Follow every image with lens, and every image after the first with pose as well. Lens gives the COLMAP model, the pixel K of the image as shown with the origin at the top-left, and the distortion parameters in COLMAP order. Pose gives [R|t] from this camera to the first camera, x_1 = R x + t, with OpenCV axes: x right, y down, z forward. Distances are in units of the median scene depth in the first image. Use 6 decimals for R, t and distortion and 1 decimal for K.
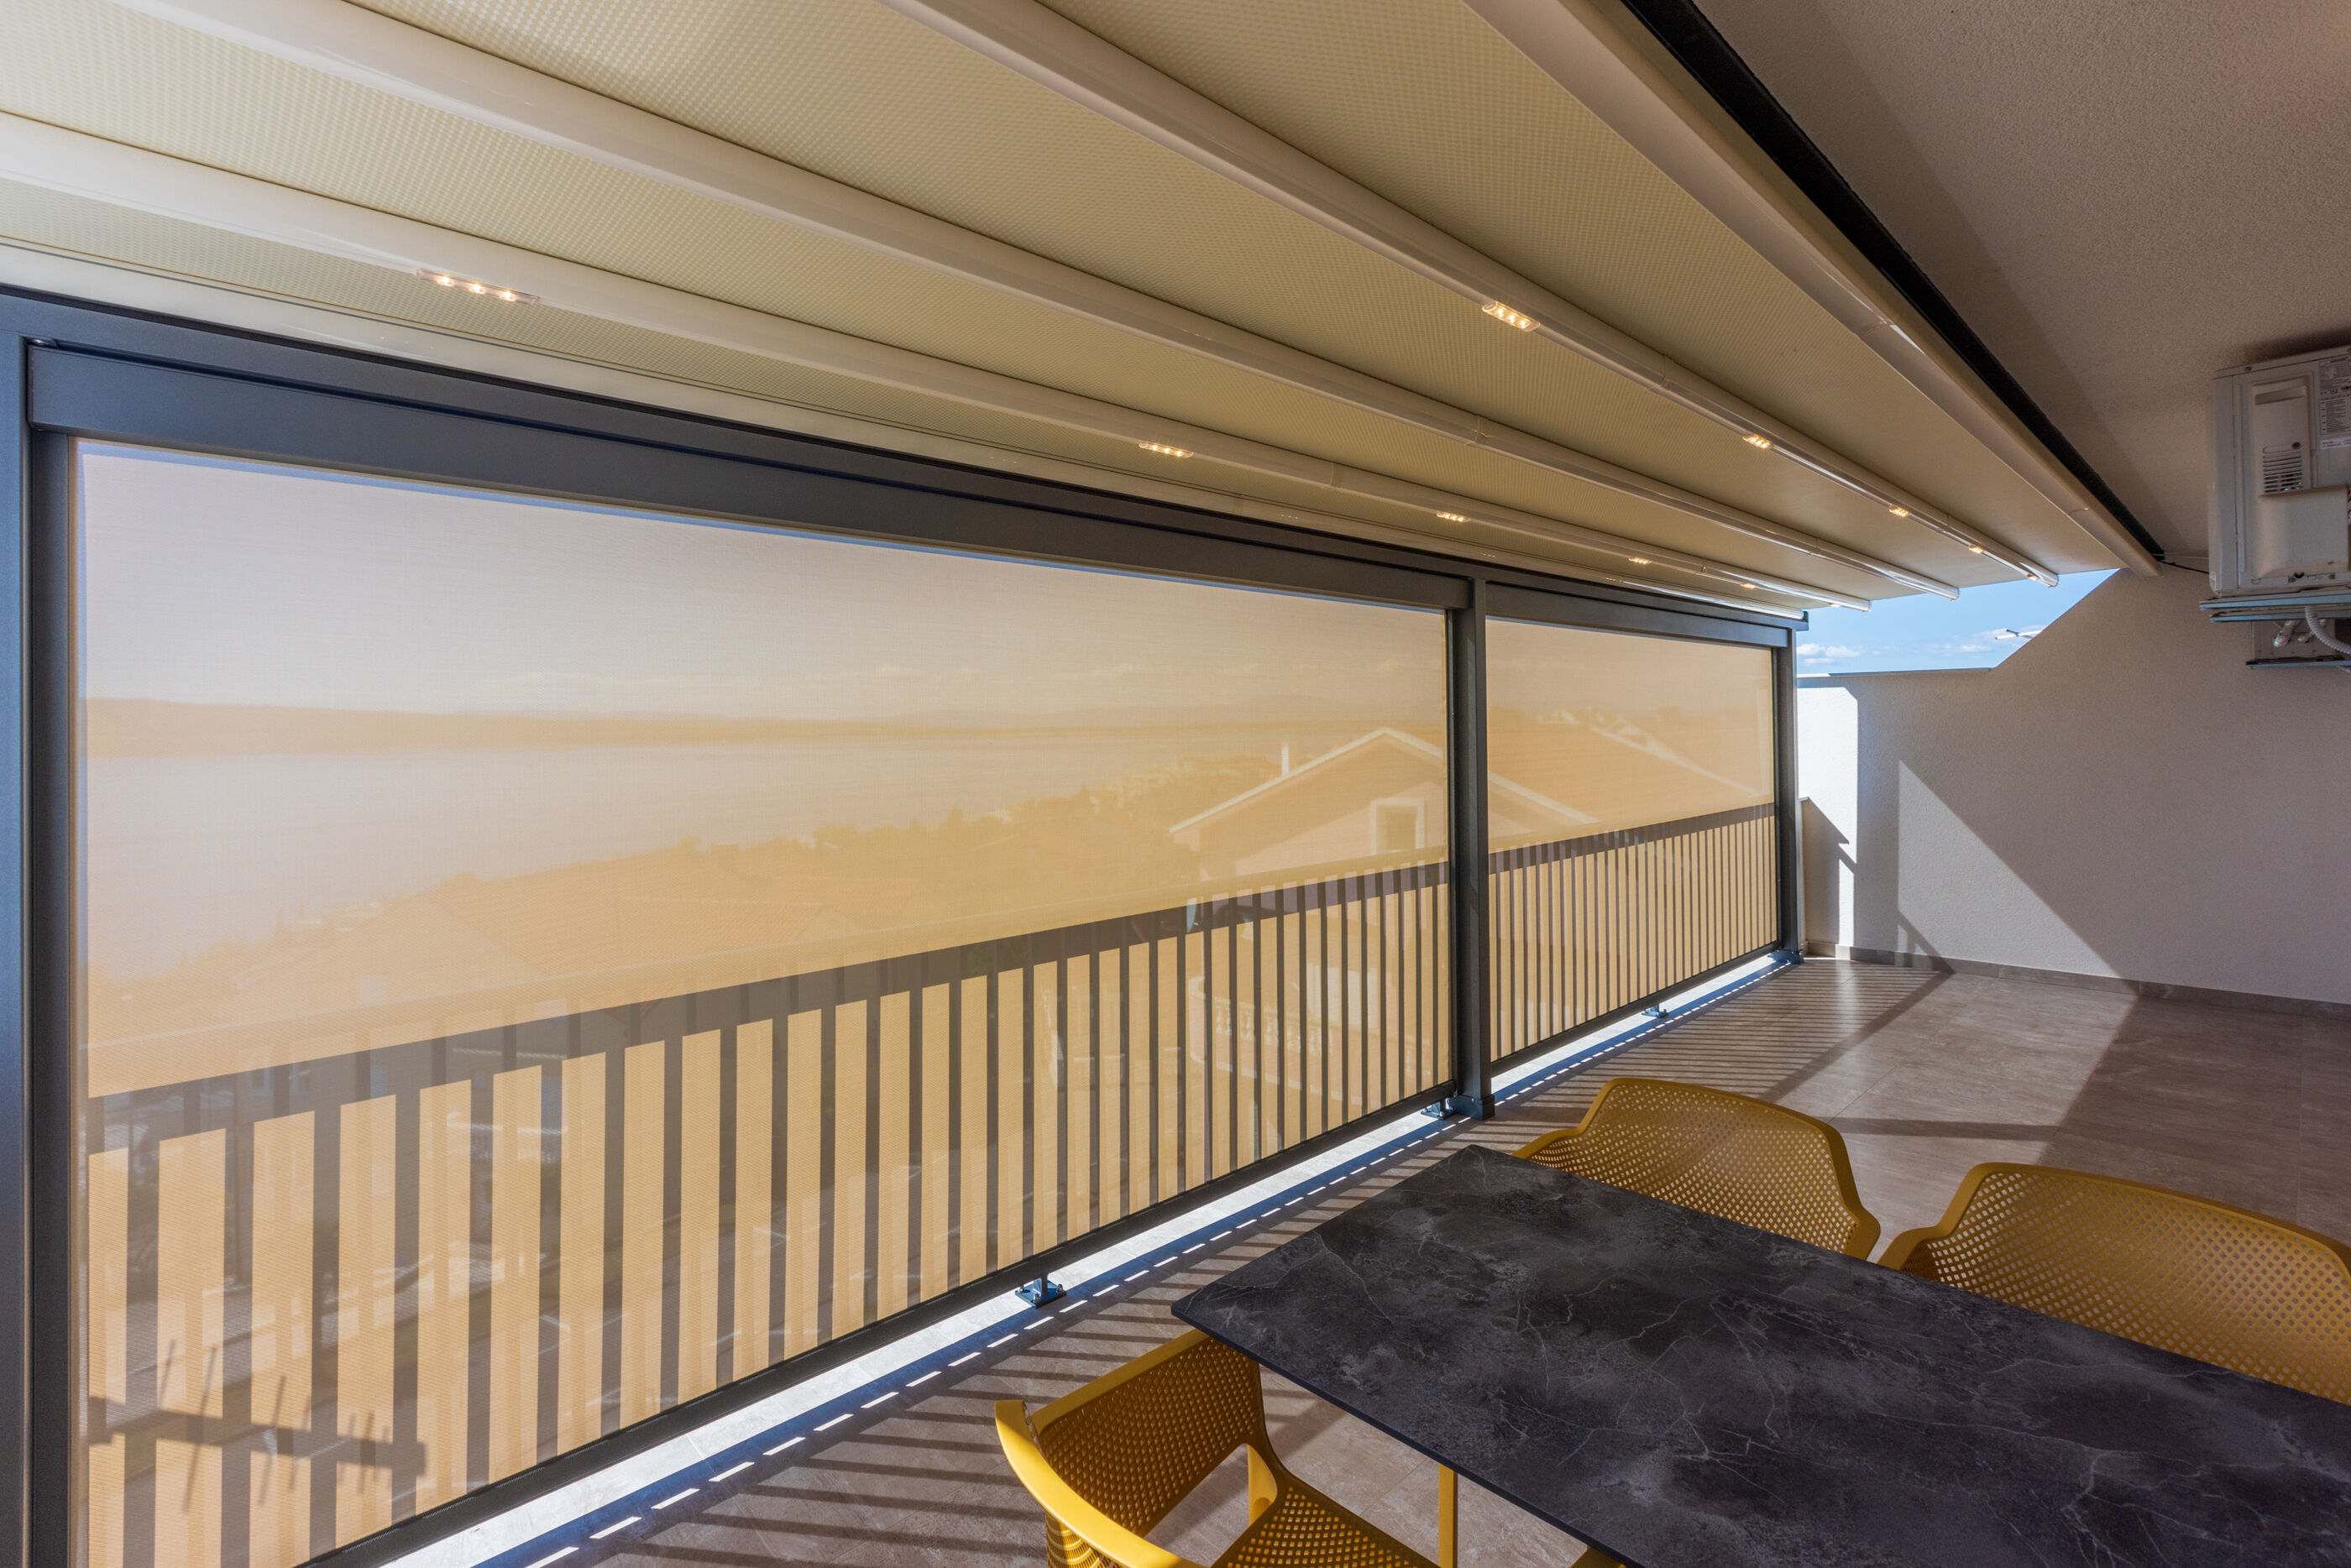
lens RADIAL K [[1051.9, 0, 1215.5], [0, 1051.9, 728.1], [0, 0, 1]] dist [0.002891, -0.000925]
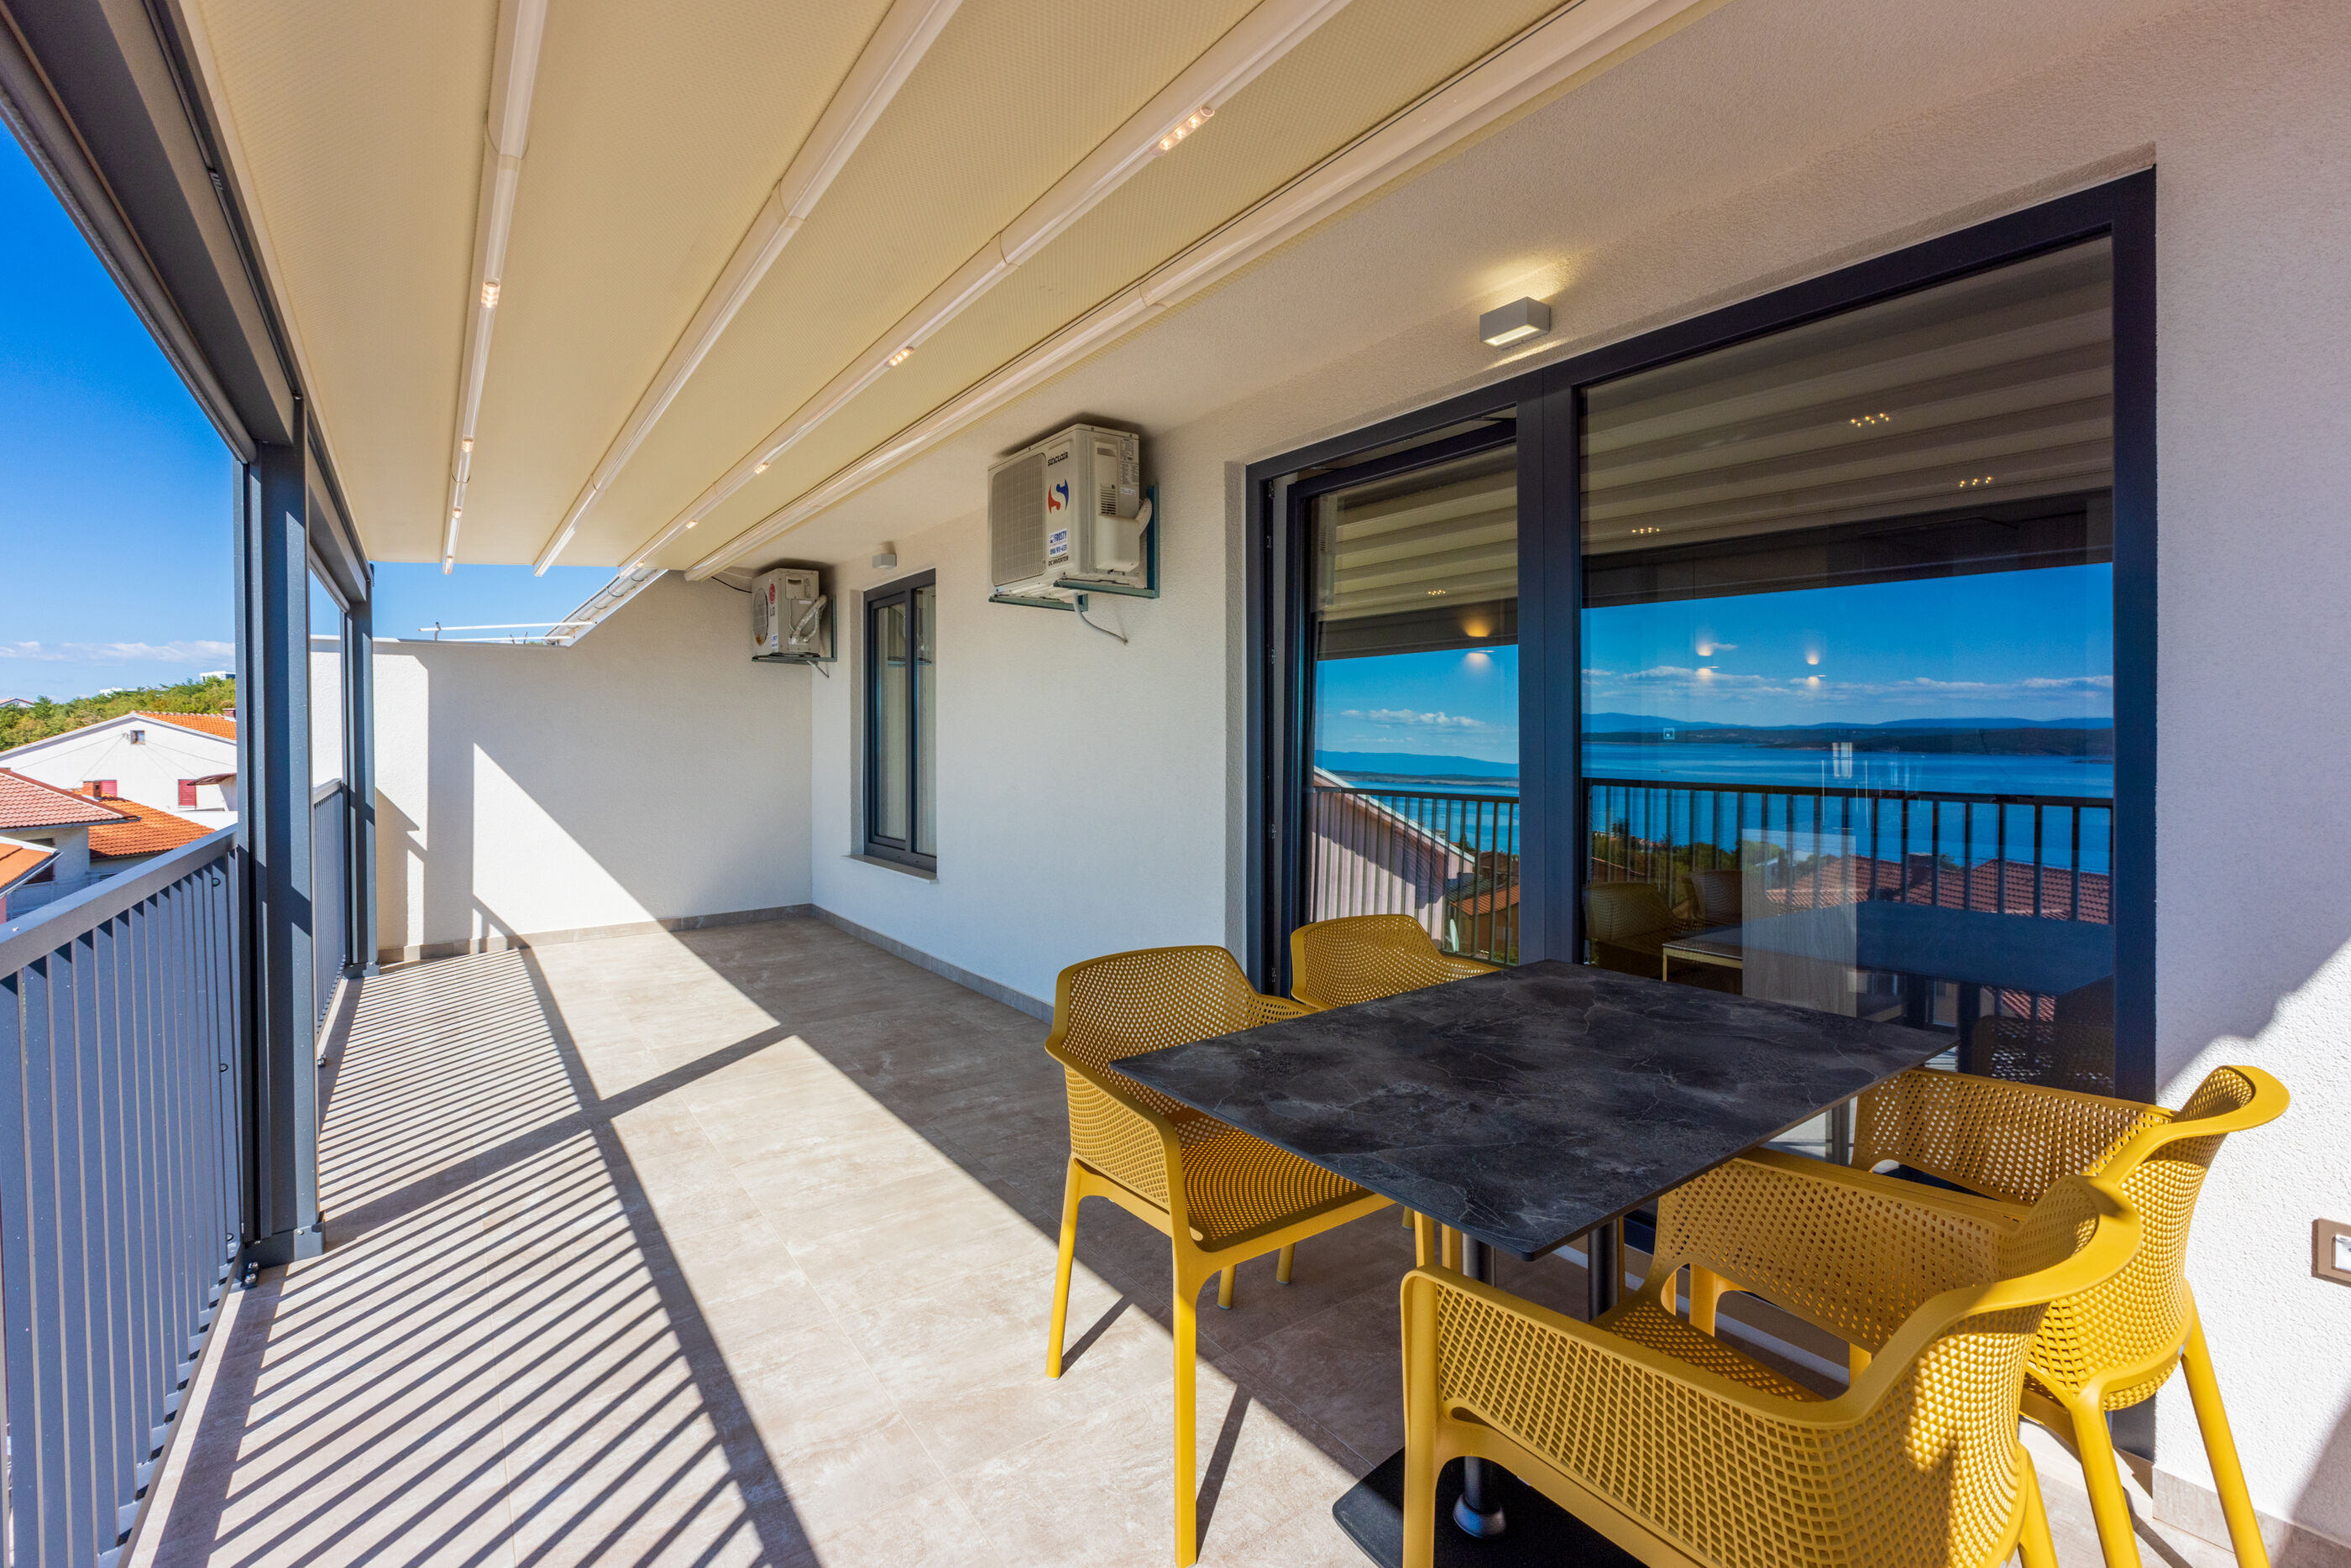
lens RADIAL K [[1051.9, 0, 1114.1], [0, 1051.9, 758.8], [0, 0, 1]] dist [0.002891, -0.000925]
pose [[0.172651, -0.012405, 0.984905, -0.806370], [0.005370, 0.999918, 0.011652, 0.182498], [-0.984968, 0.003278, 0.172703, 1.131535]]
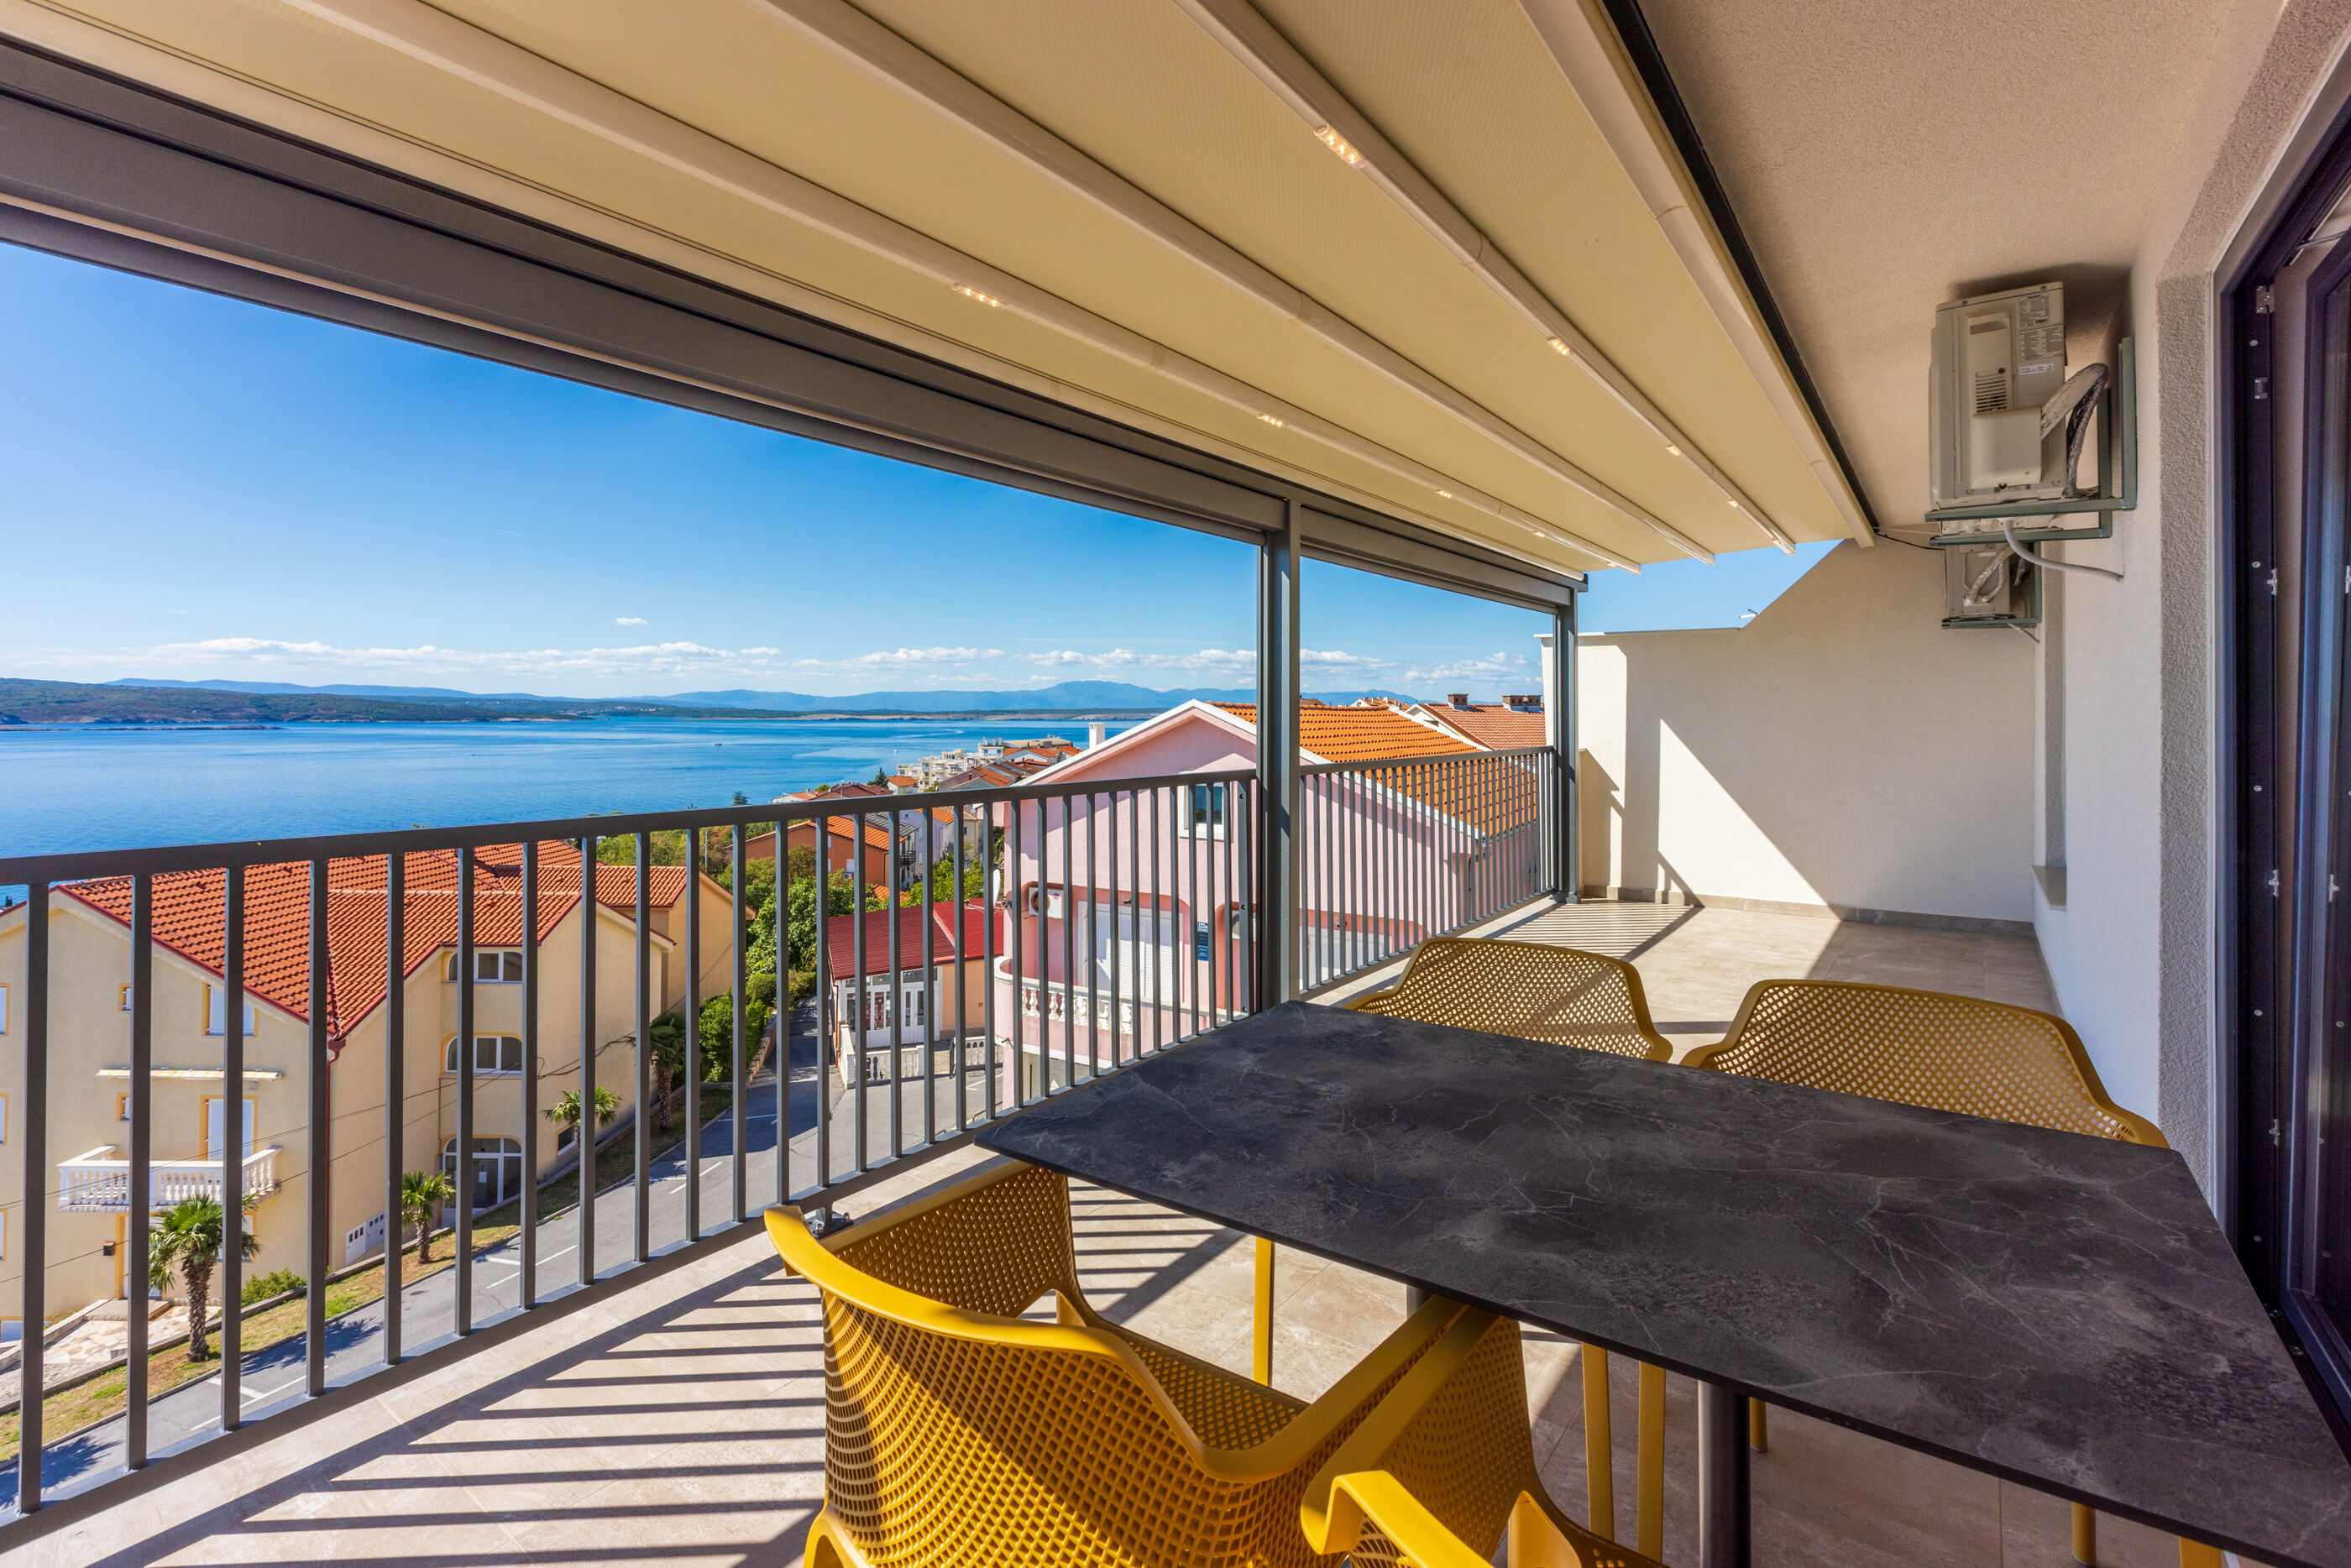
lens RADIAL K [[1051.9, 0, 1216.0], [0, 1051.9, 705.6], [0, 0, 1]] dist [0.002891, -0.000925]
pose [[0.983336, 0.015662, 0.181119, -0.007304], [-0.013831, 0.999840, -0.011373, 0.179750], [-0.181268, 0.008678, 0.983395, 0.065434]]
